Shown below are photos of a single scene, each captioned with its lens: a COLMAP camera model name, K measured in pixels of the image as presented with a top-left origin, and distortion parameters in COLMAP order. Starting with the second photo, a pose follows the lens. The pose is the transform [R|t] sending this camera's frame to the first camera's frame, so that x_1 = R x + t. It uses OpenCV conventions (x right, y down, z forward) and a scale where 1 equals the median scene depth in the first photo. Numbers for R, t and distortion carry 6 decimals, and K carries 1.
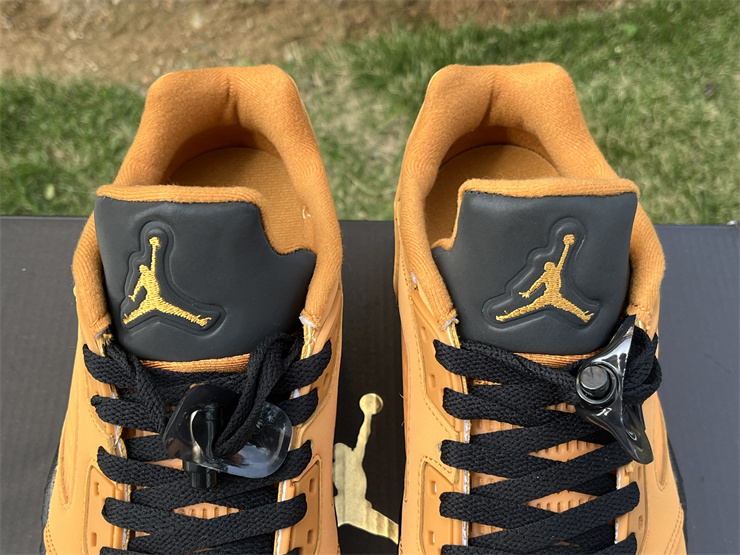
lens RADIAL K [[1044.7, 0, 370.0], [0, 1044.7, 277.5], [0, 0, 1]] dist [0.153907, -0.534274]
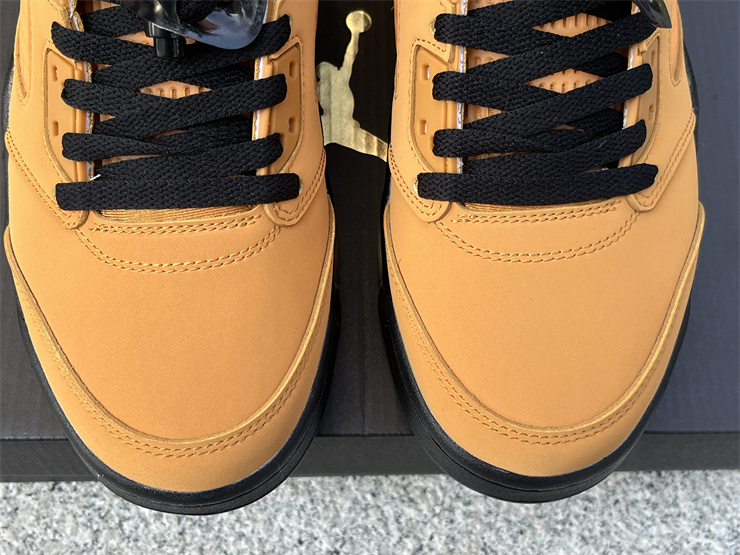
lens RADIAL K [[1044.7, 0, 370.0], [0, 1044.7, 277.5], [0, 0, 1]] dist [0.153907, -0.534274]
pose [[0.999963, -0.006889, 0.005216, 0.006000], [0.005540, 0.974371, 0.224881, 0.171745], [-0.006632, -0.224844, 0.974372, 0.076666]]
